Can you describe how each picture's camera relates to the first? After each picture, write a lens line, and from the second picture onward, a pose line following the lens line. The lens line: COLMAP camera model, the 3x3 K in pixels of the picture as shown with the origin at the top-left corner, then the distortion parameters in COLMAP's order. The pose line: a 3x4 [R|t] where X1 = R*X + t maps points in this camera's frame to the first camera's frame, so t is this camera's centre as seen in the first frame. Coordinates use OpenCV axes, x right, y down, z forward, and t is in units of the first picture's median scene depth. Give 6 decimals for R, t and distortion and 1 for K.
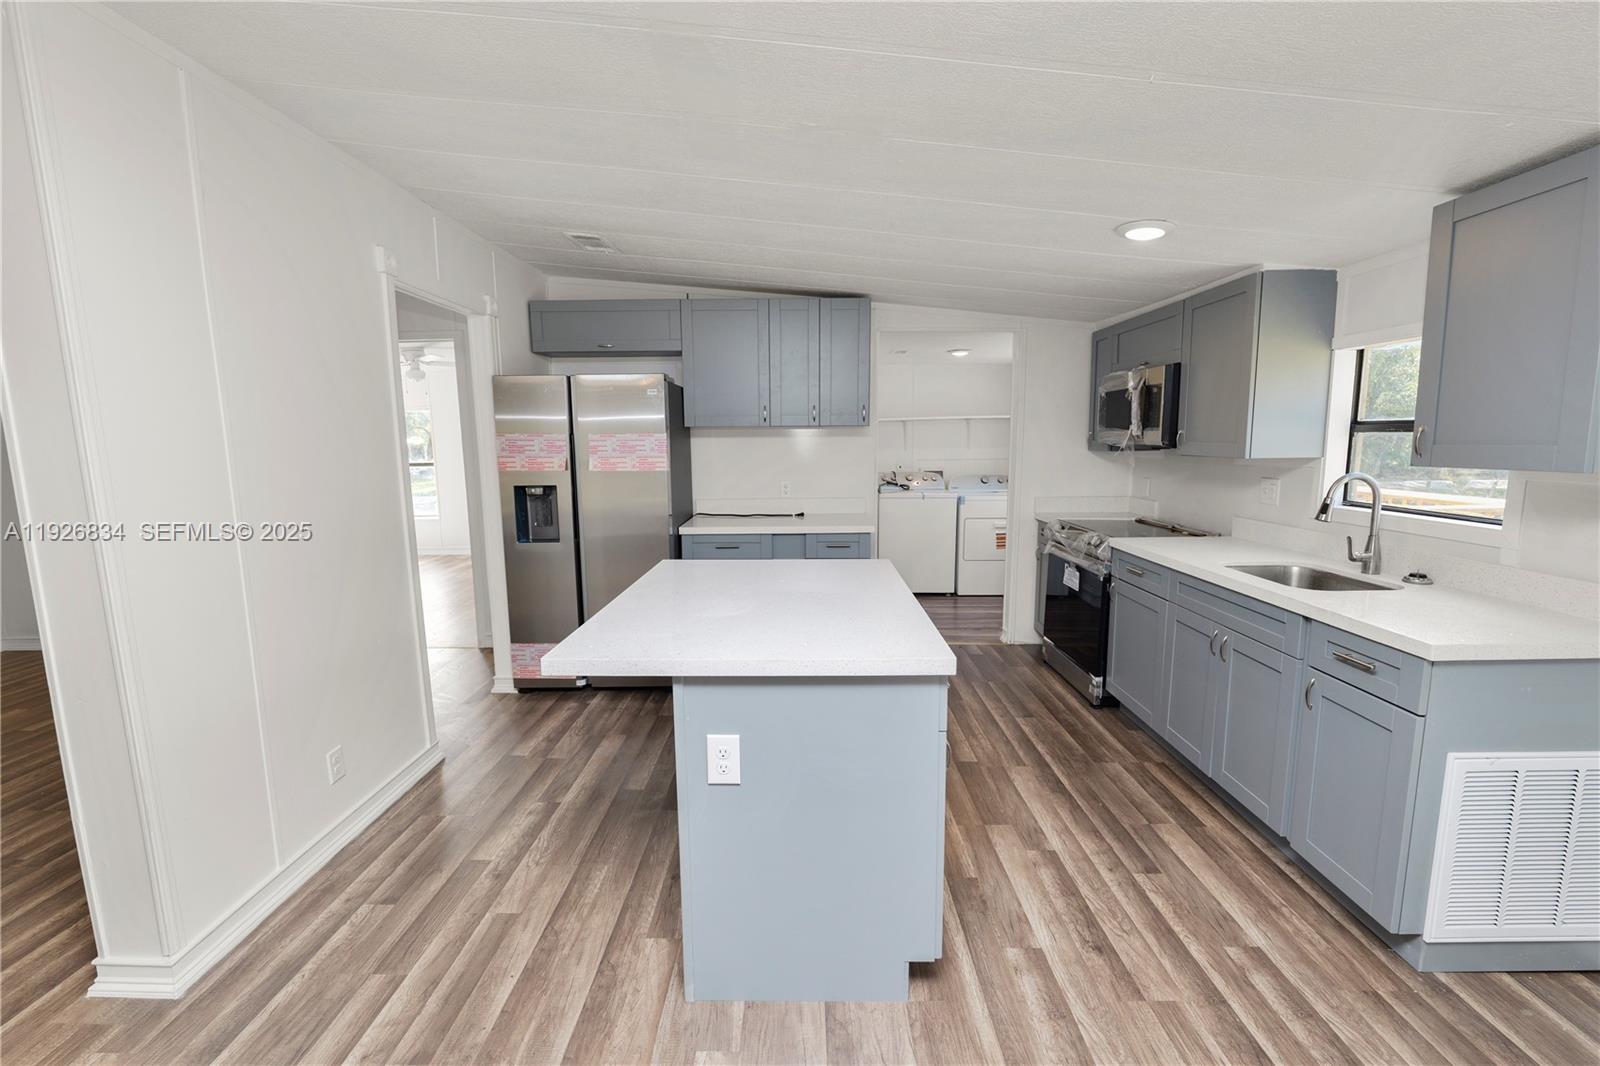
lens RADIAL K [[651.9, 0, 799.5], [0, 651.9, 524.8], [0, 0, 1]] dist [-0.013282, 0.001081]
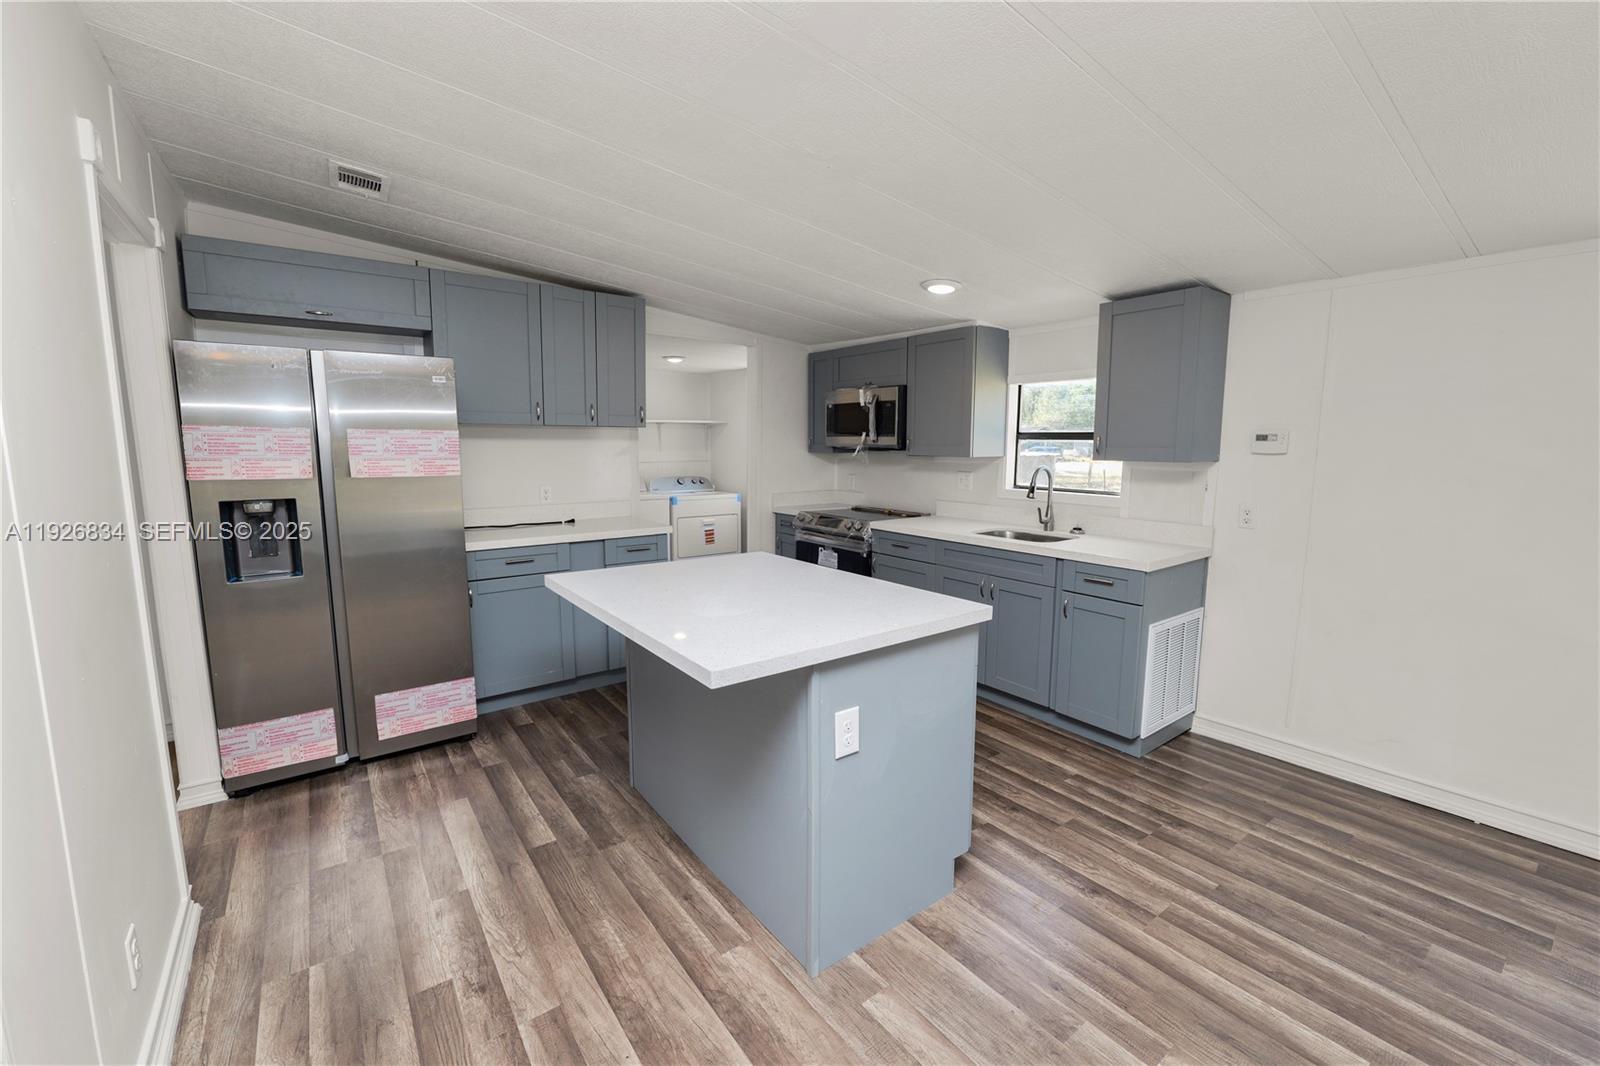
lens RADIAL K [[651.9, 0, 799.5], [0, 651.9, 524.8], [0, 0, 1]] dist [-0.013282, 0.001081]
pose [[0.794811, -0.064584, 0.603410, -0.477604], [0.068910, 0.997495, 0.015994, -0.004228], [-0.602932, 0.028869, 0.797270, 0.101135]]
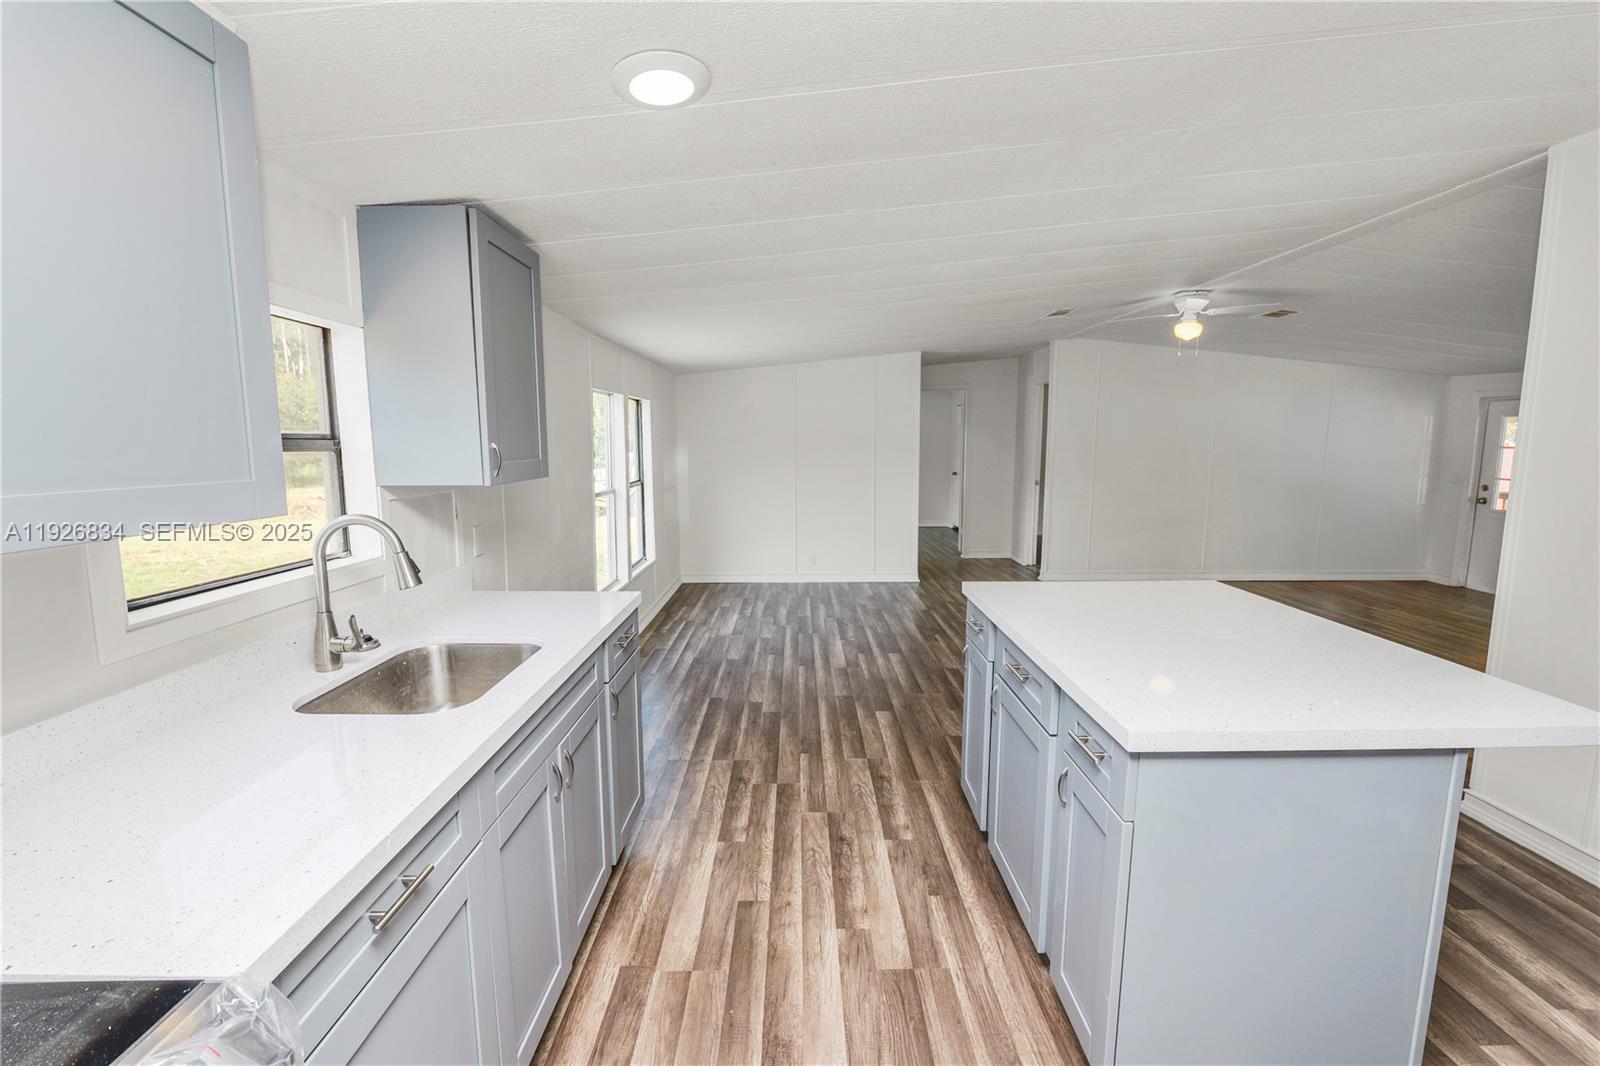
lens RADIAL K [[651.9, 0, 799.5], [0, 651.9, 524.8], [0, 0, 1]] dist [-0.013282, 0.001081]
pose [[-0.999842, 0.014690, -0.010019, 0.373707], [0.011654, 0.966948, 0.254708, -0.202062], [0.013429, 0.254551, -0.966966, 1.431020]]
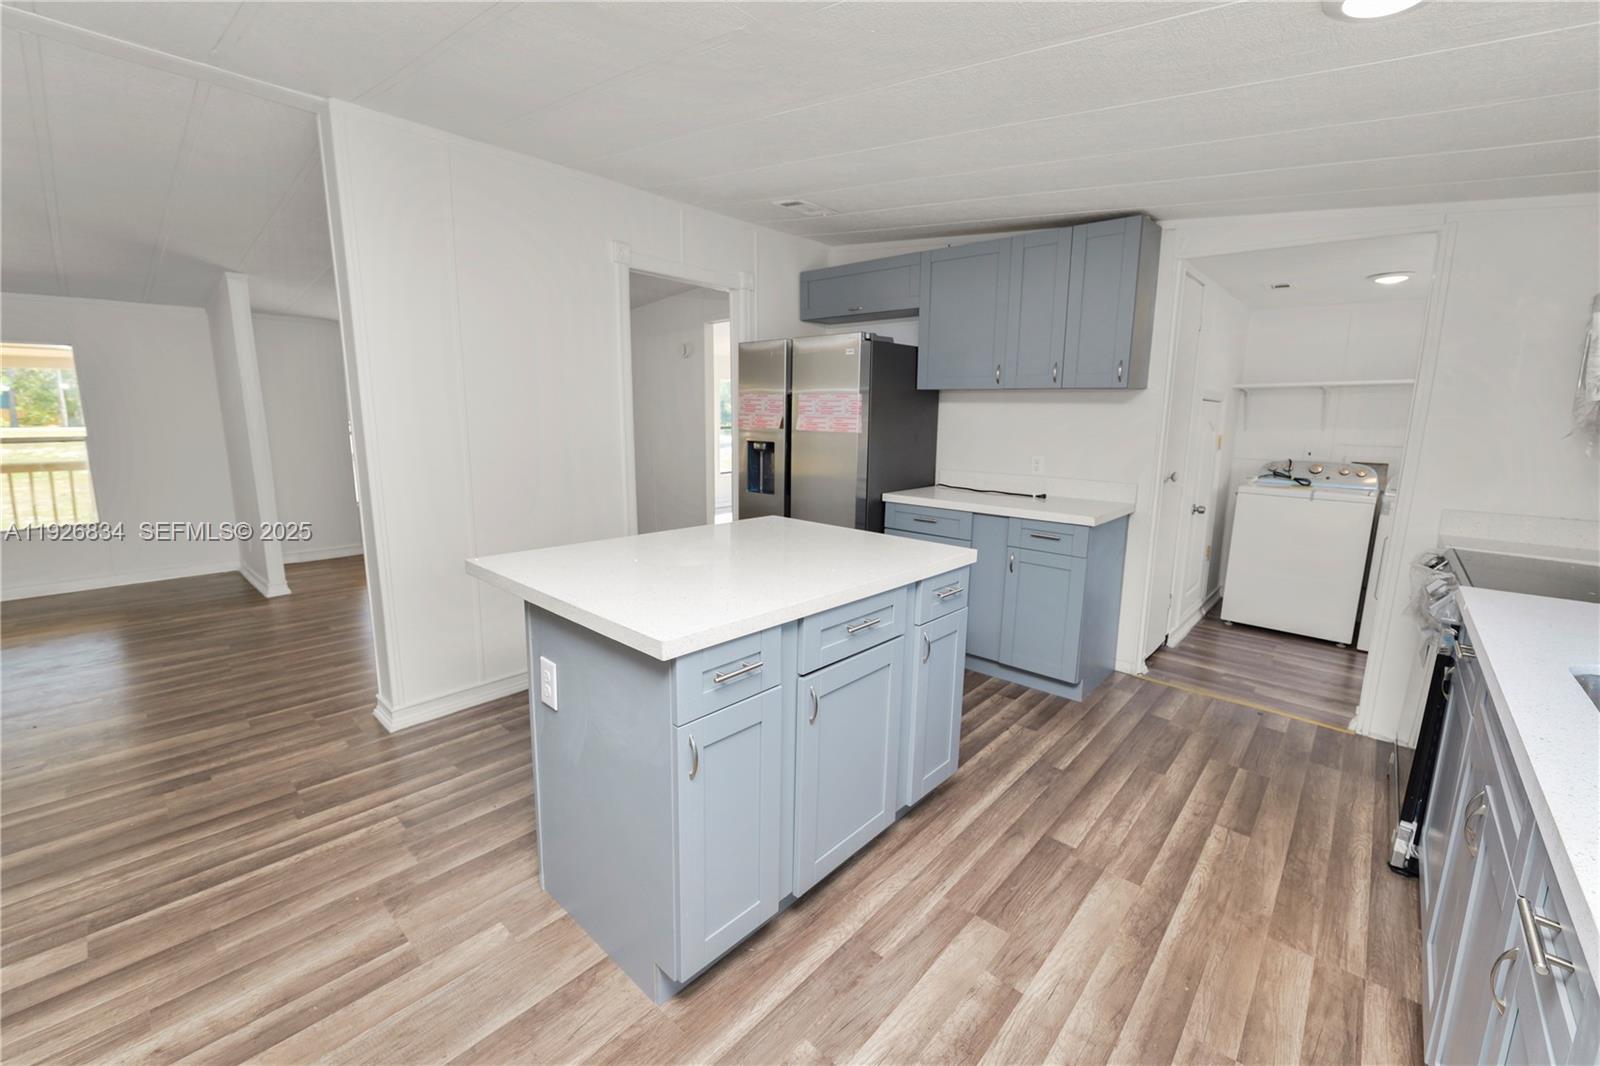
lens RADIAL K [[650.8, 0, 795.4], [0, 650.8, 527.0], [0, 0, 1]] dist [-0.015637, 0.000728]
pose [[0.744548, 0.133747, -0.654033, 0.500385], [-0.108161, 0.990948, 0.079515, -0.013811], [0.658748, 0.011538, 0.752275, 0.271288]]
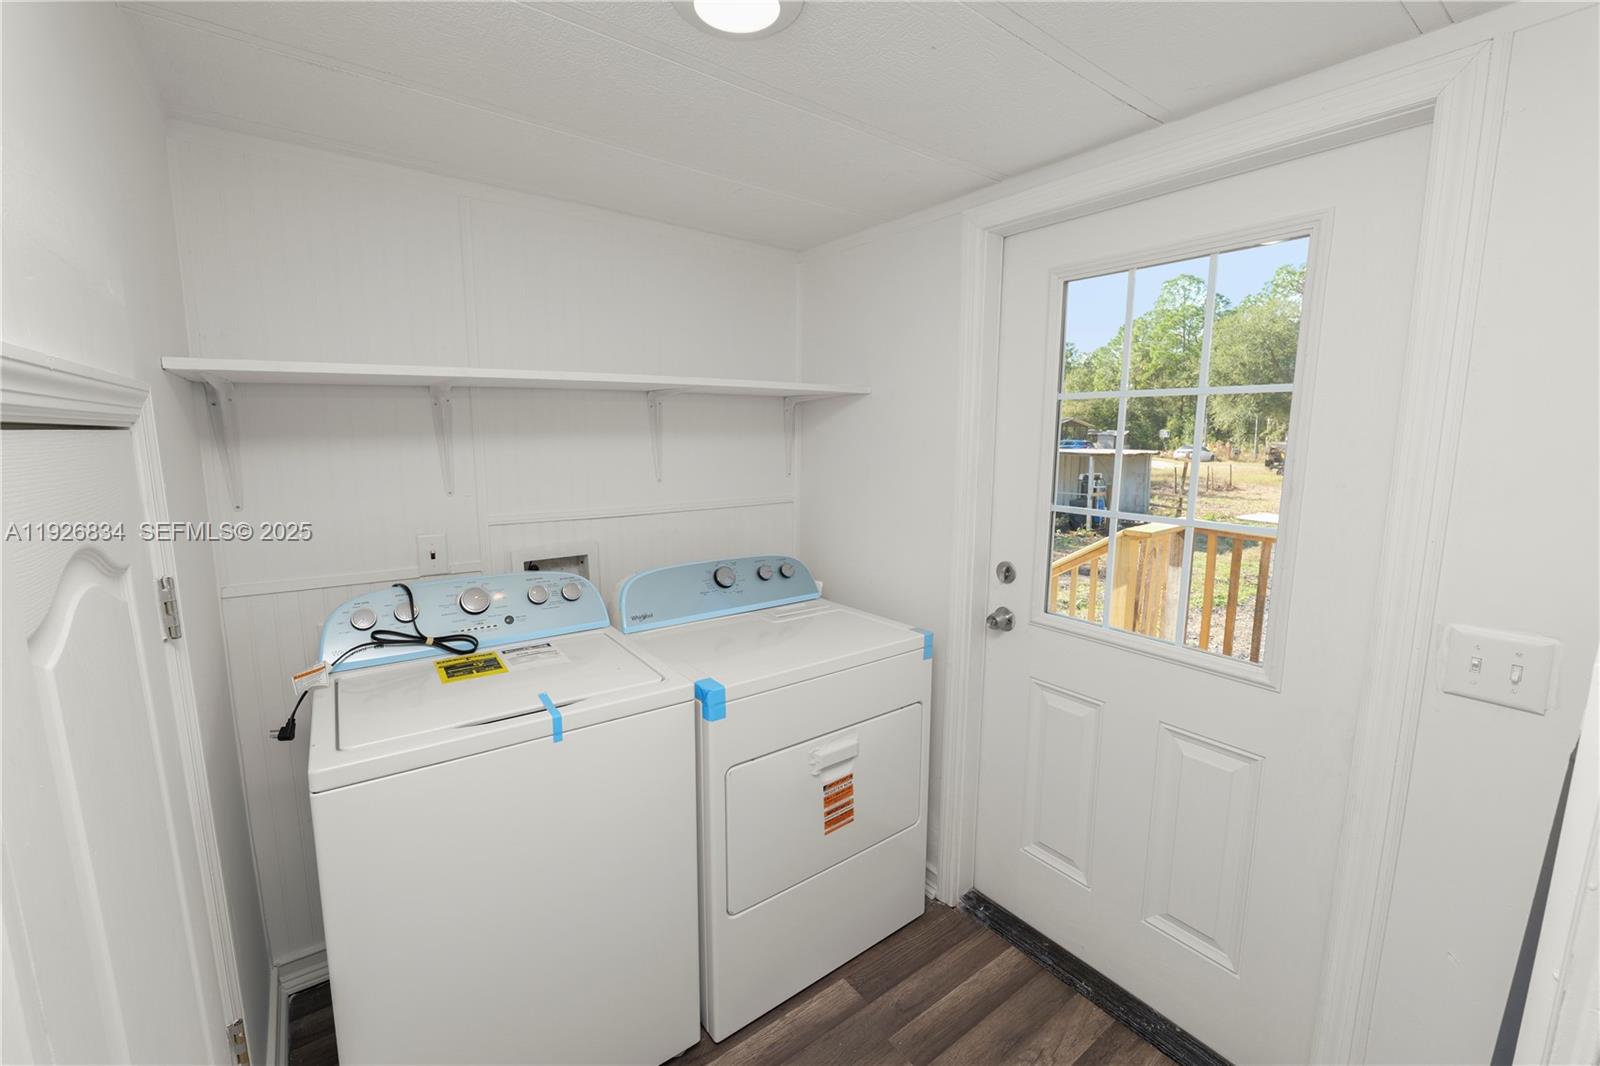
lens RADIAL K [[651.4, 0, 802.3], [0, 651.4, 530.0], [0, 0, 1]] dist [-0.012228, 0.000344]
pose [[0.798251, -0.076219, 0.597483, 0.279842], [0.070152, 0.996975, 0.033456, -0.238587], [-0.598226, 0.015208, 0.801183, 1.657439]]
